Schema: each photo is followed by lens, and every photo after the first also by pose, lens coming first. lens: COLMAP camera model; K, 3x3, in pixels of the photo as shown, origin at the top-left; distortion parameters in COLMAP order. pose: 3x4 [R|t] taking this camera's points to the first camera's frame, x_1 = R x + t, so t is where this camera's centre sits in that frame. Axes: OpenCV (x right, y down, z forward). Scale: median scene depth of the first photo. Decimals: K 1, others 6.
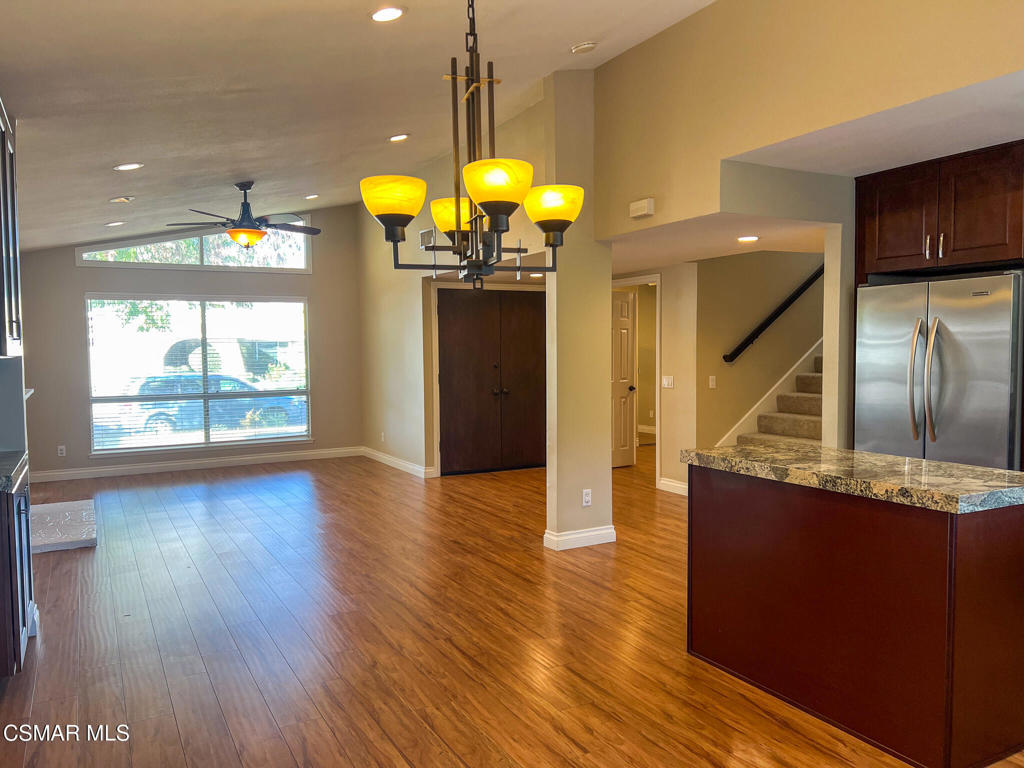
lens RADIAL K [[761.1, 0, 513.2], [0, 761.1, 391.1], [0, 0, 1]] dist [0.050924, -0.079231]
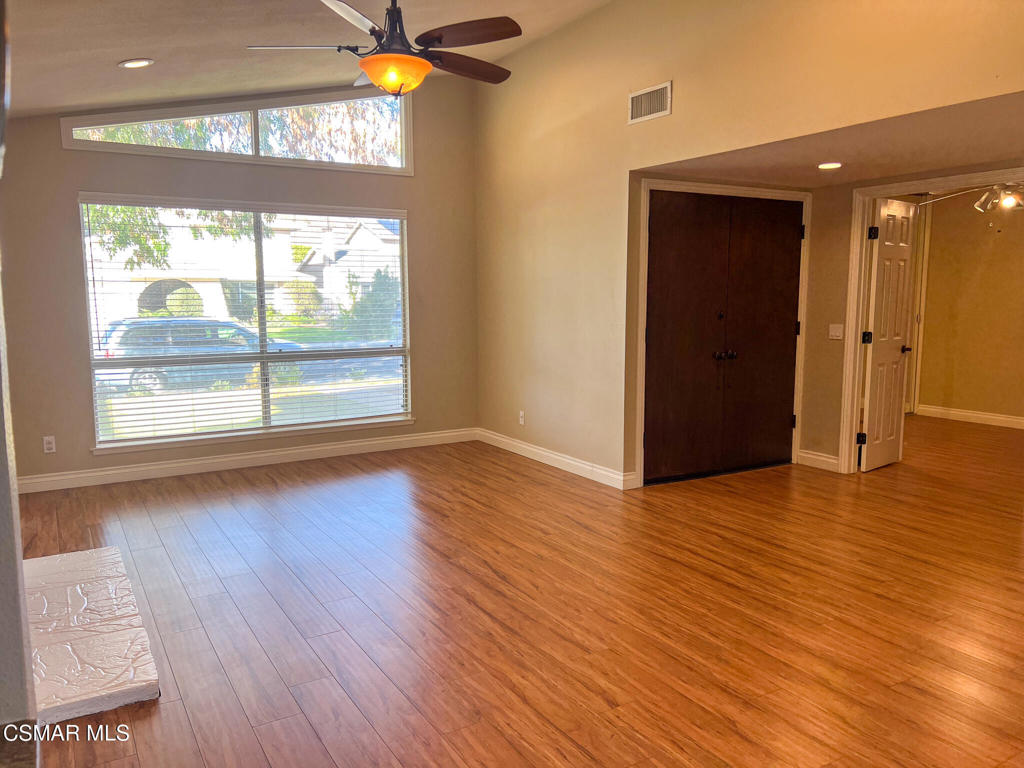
lens RADIAL K [[773.9, 0, 511.3], [0, 773.9, 385.9], [0, 0, 1]] dist [0.042305, -0.092086]
pose [[0.999557, 0.003811, 0.029515, -0.197039], [-0.005659, 0.998012, 0.062772, -0.011441], [-0.029217, -0.062911, 0.997591, 0.306071]]
